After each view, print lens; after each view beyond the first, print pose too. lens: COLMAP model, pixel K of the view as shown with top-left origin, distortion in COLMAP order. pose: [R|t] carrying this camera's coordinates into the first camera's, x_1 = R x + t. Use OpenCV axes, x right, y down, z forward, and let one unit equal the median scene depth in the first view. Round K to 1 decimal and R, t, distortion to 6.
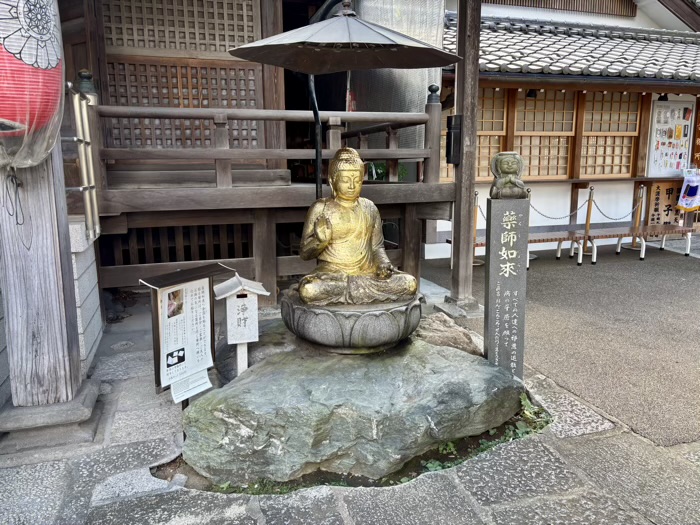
lens RADIAL K [[528.7, 0, 347.9], [0, 528.7, 261.7], [0, 0, 1]] dist [0.033379, -0.024792]
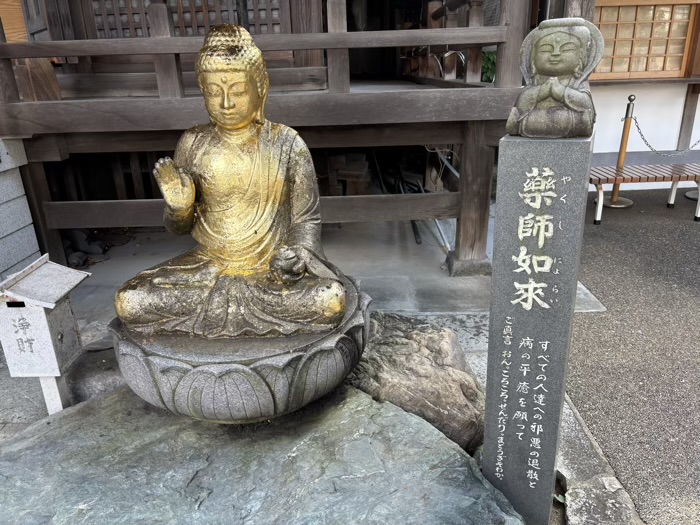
lens RADIAL K [[528.7, 0, 352.0], [0, 528.7, 266.6], [0, 0, 1]] dist [0.033379, -0.024792]
pose [[0.950738, 0.093253, -0.295636, 0.289292], [-0.034971, 0.979857, 0.196614, -0.094496], [0.308016, -0.176589, 0.934849, 0.529897]]
